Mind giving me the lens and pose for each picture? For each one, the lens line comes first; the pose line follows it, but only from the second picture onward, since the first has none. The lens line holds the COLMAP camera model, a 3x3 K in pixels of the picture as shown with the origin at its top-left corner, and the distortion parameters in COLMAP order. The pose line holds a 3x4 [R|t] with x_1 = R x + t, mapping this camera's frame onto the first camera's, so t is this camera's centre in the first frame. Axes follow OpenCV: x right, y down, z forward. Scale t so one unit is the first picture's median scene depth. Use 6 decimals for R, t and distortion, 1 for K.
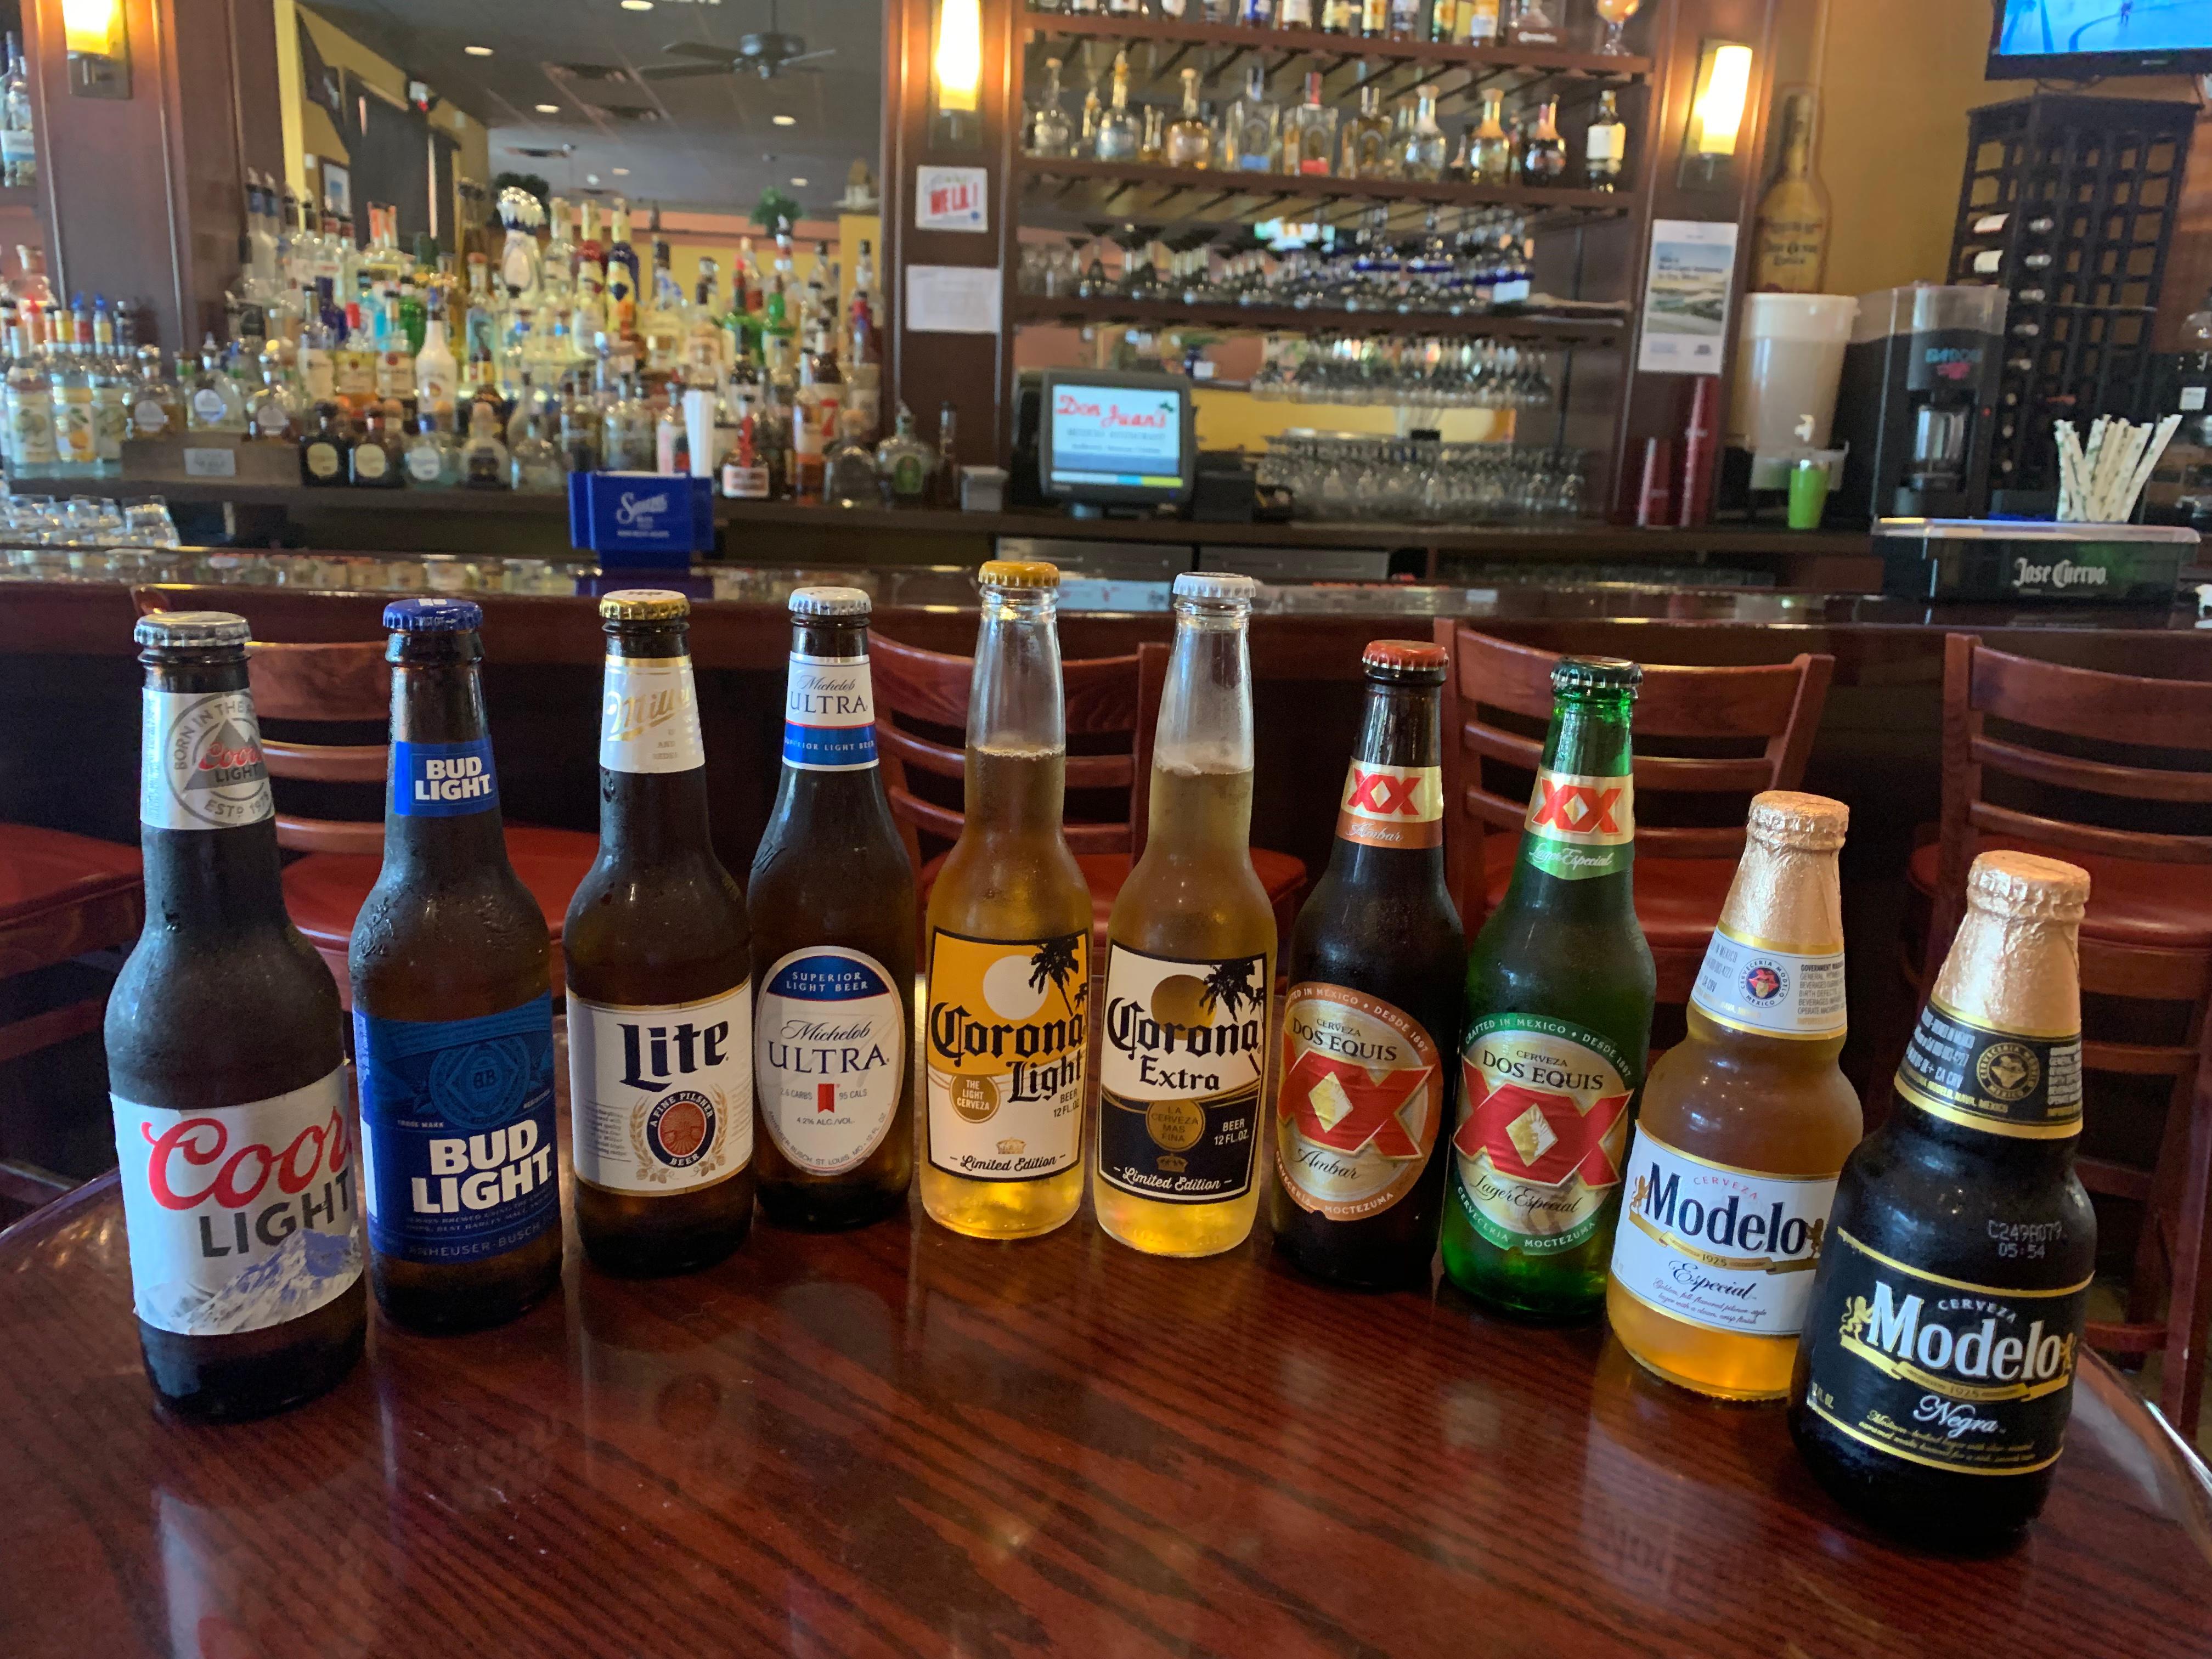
lens RADIAL K [[1764.4, 0, 1106.0], [0, 1764.4, 829.5], [0, 0, 1]] dist [-0.003360, 0.004190]
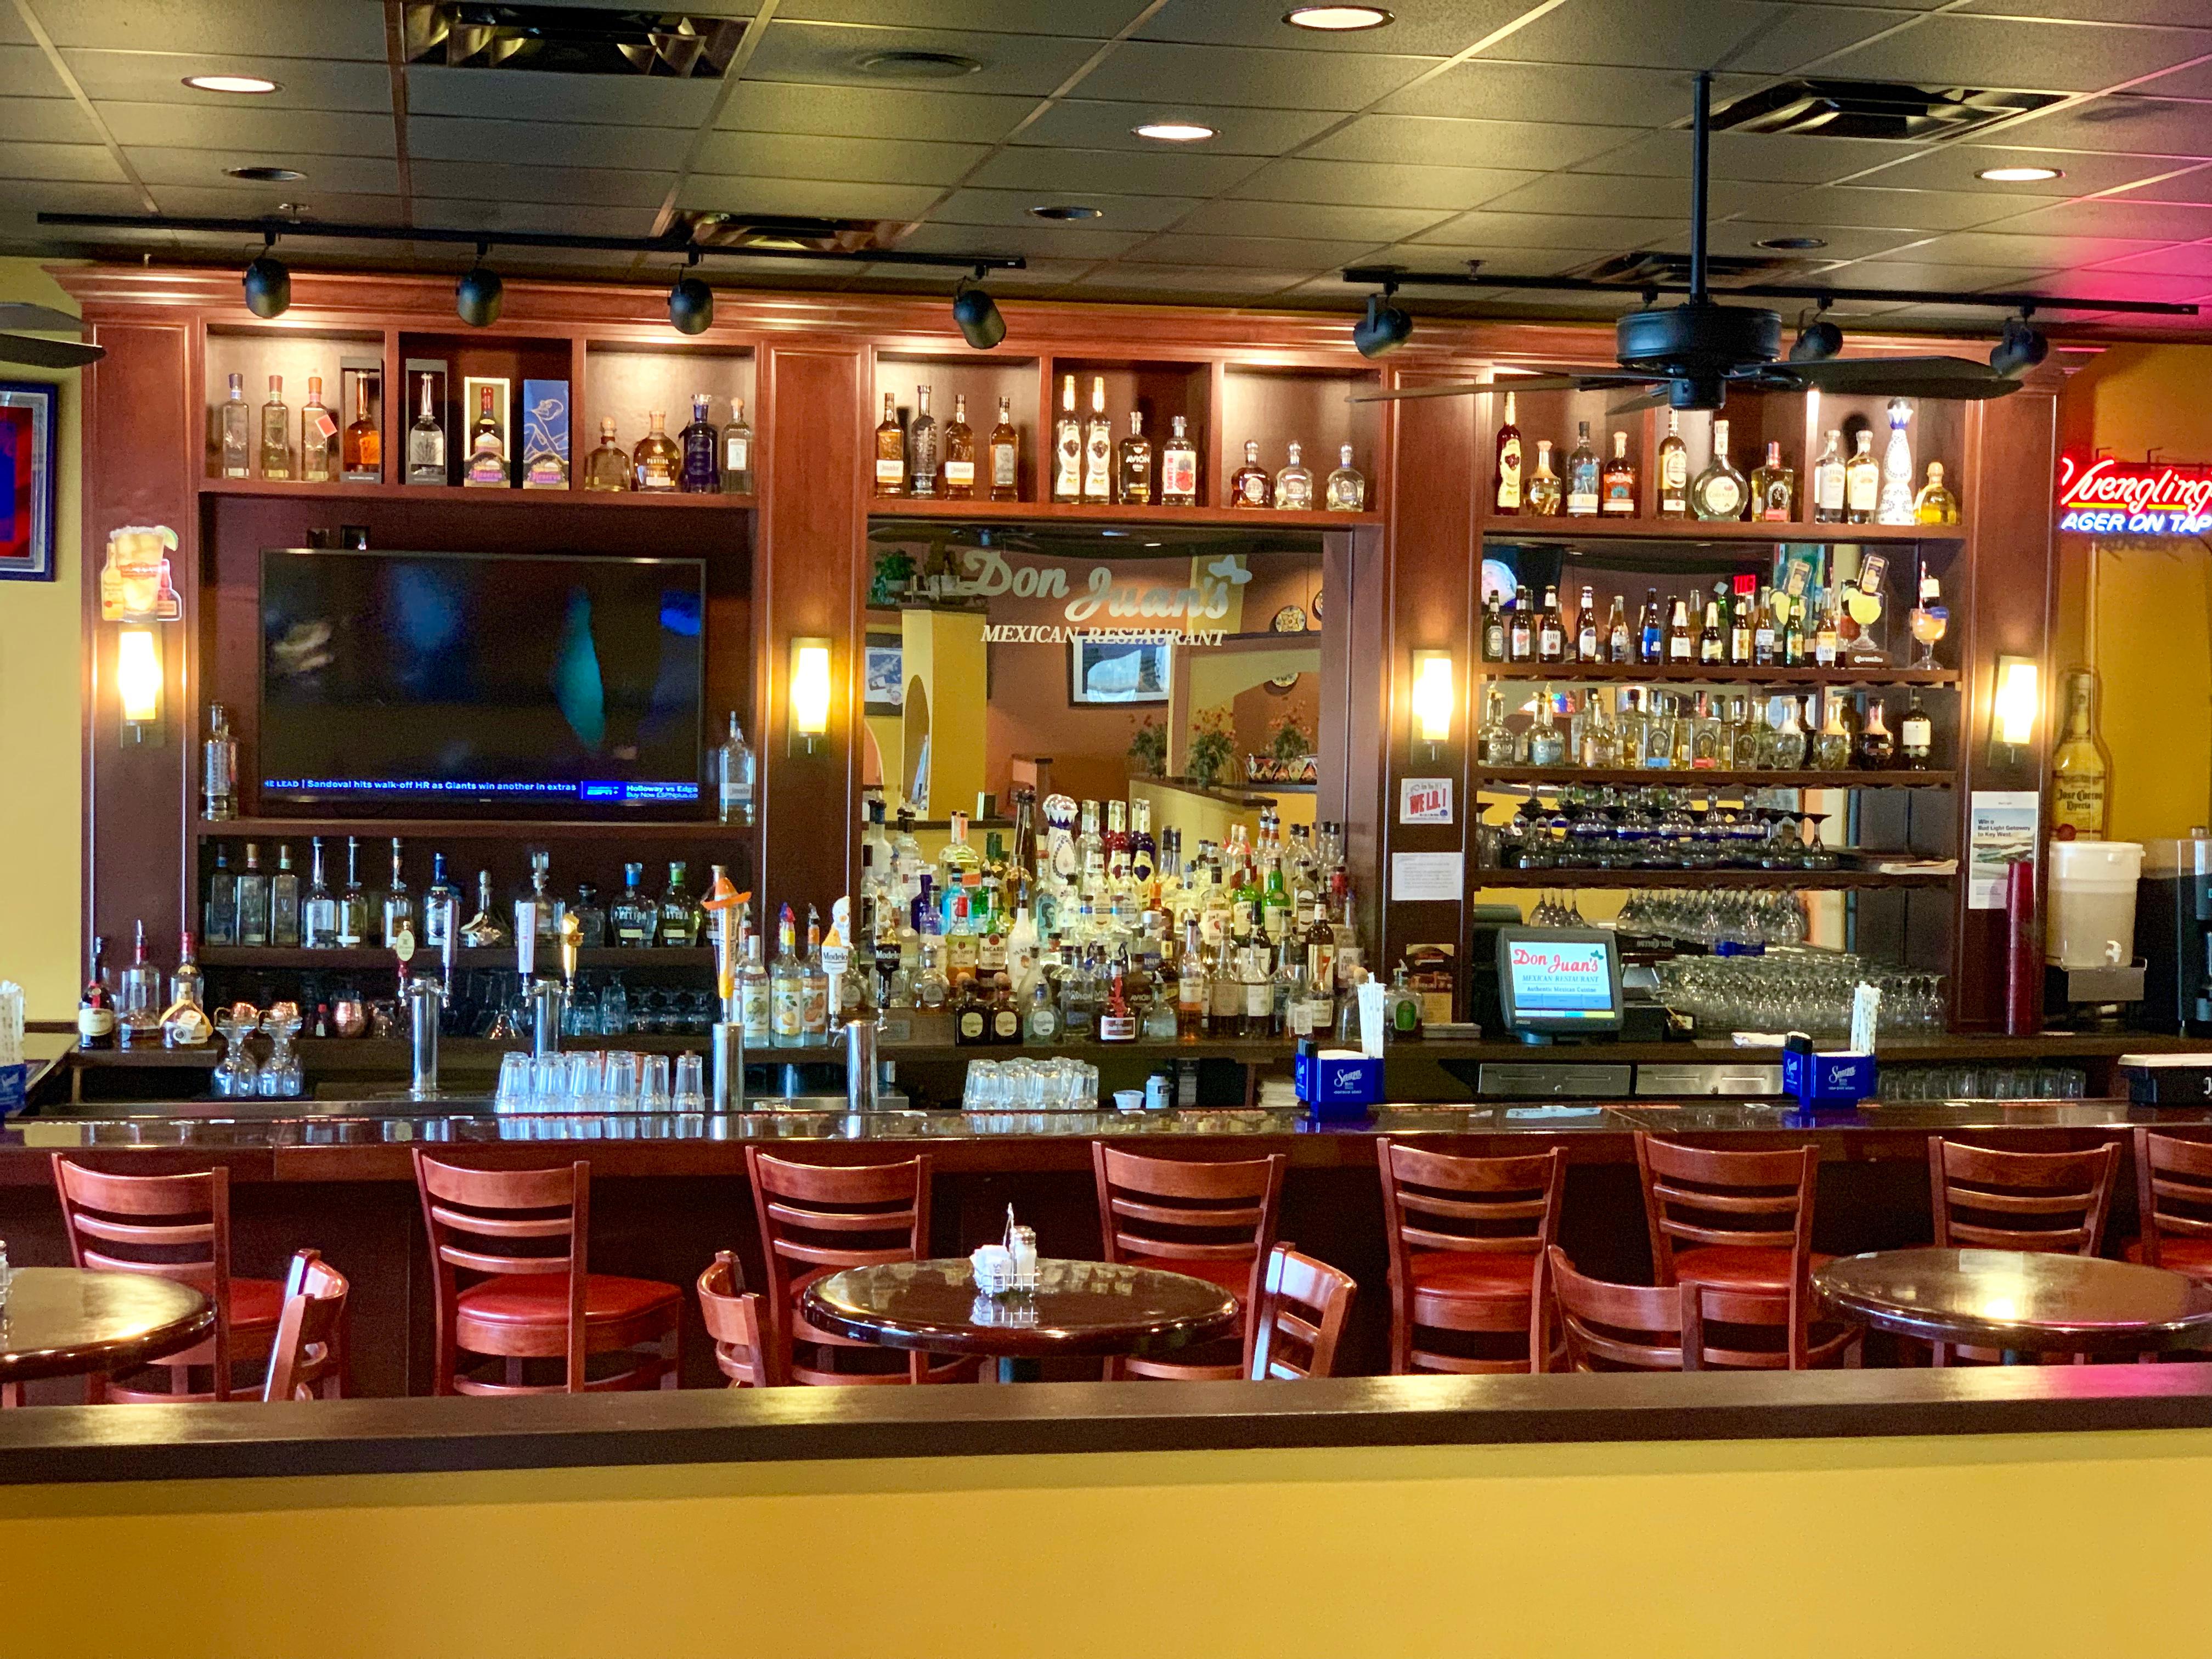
lens RADIAL K [[3379.2, 0, 1106.0], [0, 3379.2, 829.5], [0, 0, 1]] dist [0.297665, 0.887171]
pose [[0.992456, -0.029257, 0.119055, -0.587404], [0.051434, 0.980875, -0.187720, 0.105273], [-0.111286, 0.192428, 0.974980, -1.304753]]
